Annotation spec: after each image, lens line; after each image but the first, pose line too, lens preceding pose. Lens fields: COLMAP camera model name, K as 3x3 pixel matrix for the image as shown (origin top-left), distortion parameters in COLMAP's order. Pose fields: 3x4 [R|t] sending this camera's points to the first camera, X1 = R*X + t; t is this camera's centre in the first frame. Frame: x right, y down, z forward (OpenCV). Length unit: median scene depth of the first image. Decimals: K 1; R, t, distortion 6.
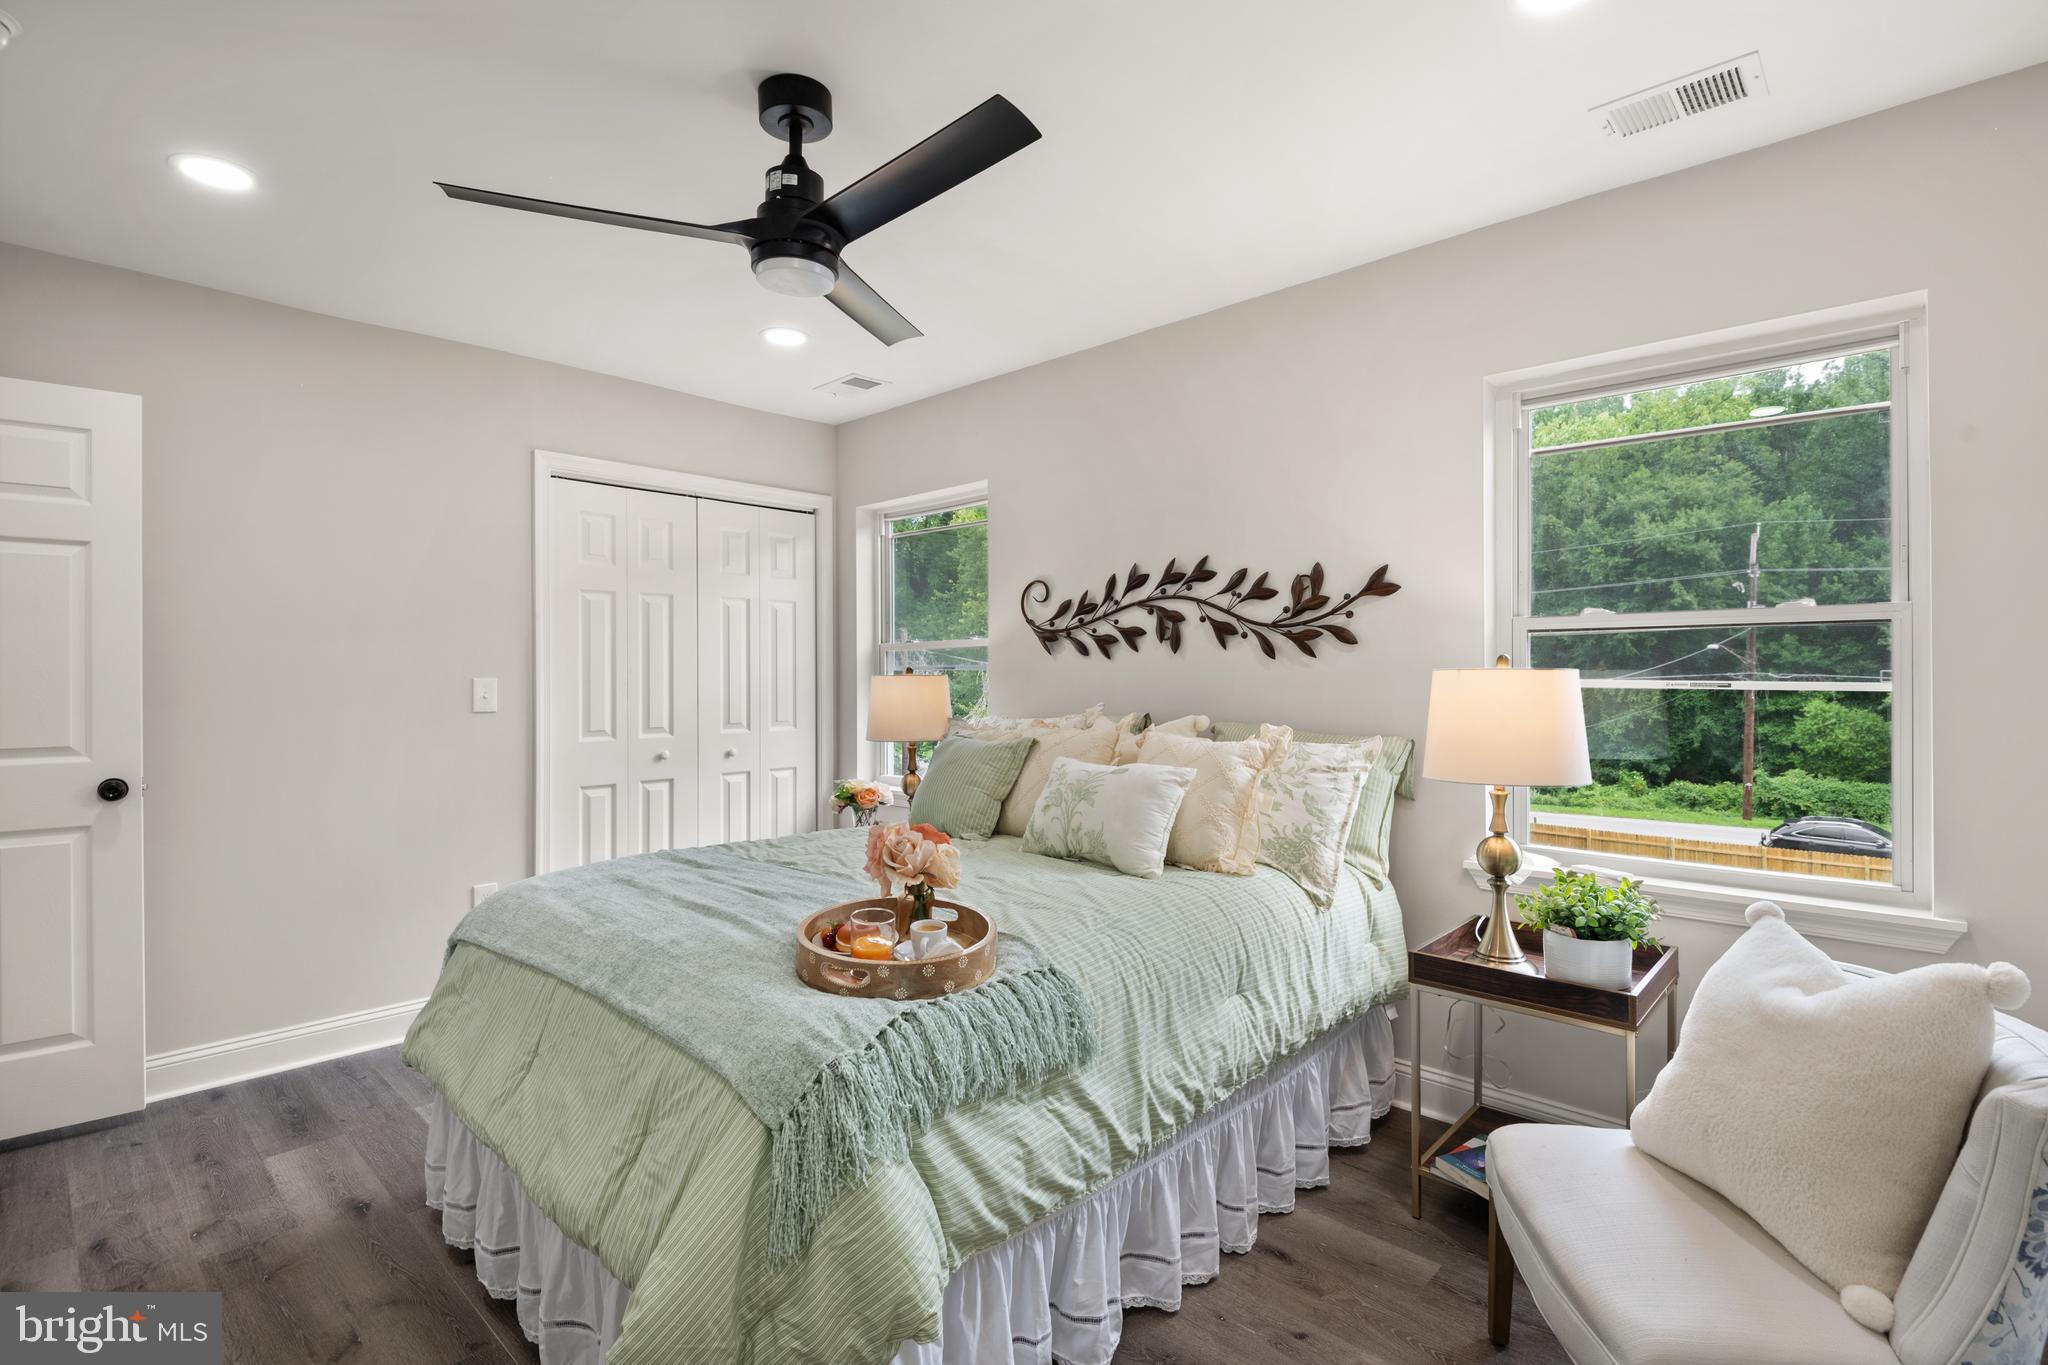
lens RADIAL K [[948.6, 0, 1019.7], [0, 948.6, 668.1], [0, 0, 1]] dist [0.019671, -0.014075]
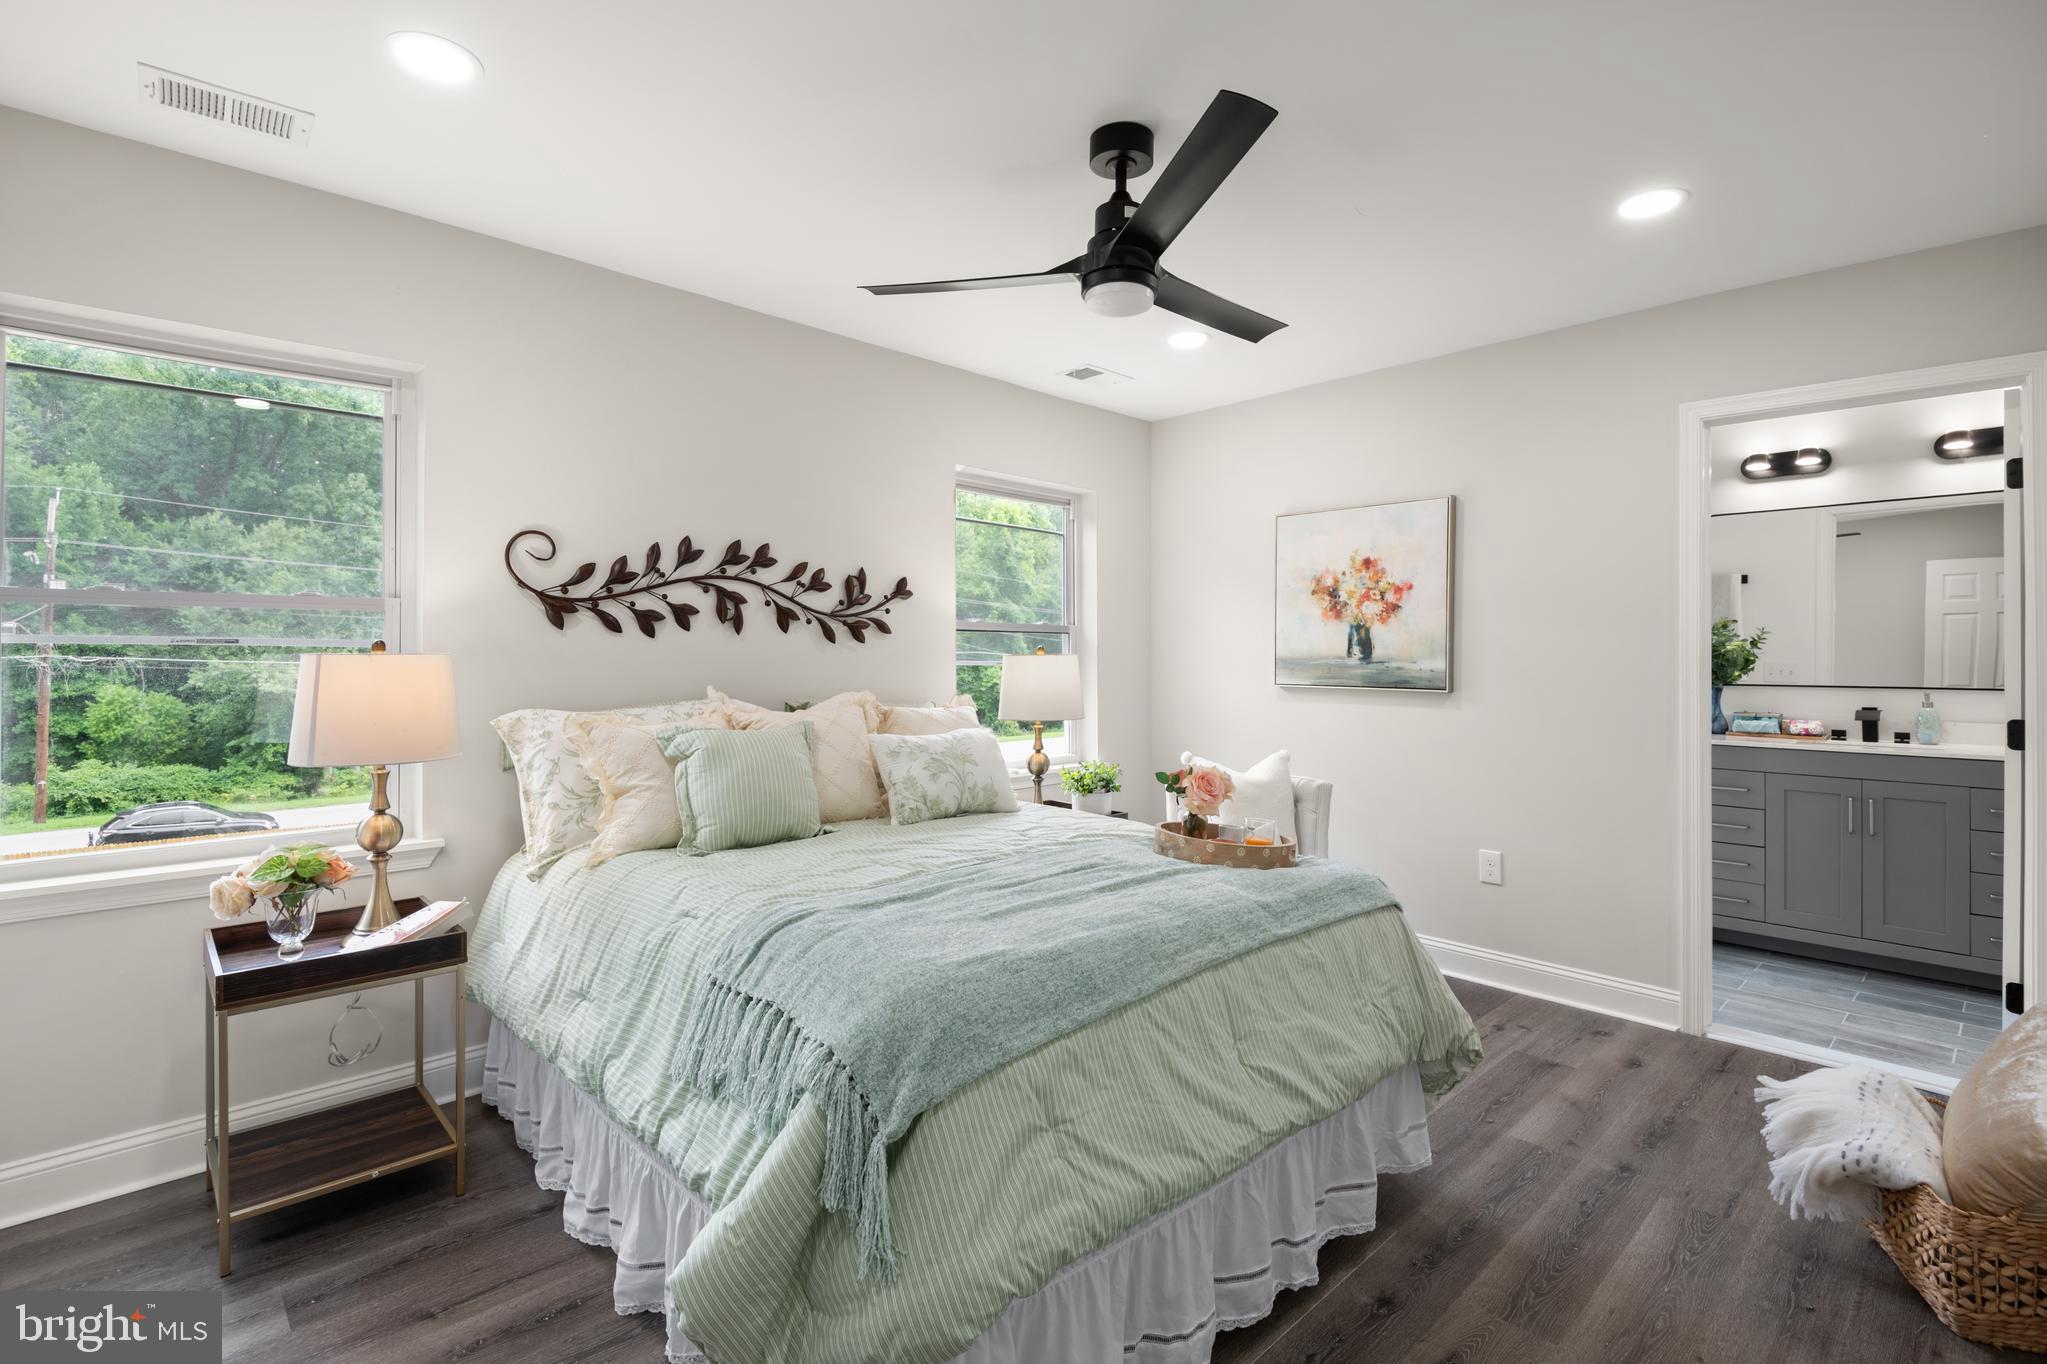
lens RADIAL K [[948.1, 0, 1021.9], [0, 948.1, 673.3], [0, 0, 1]] dist [0.019671, -0.014075]
pose [[0.045039, -0.012318, 0.998909, -0.801847], [-0.010127, 0.999867, 0.012786, 0.008906], [-0.998934, -0.010692, 0.044908, 0.638898]]
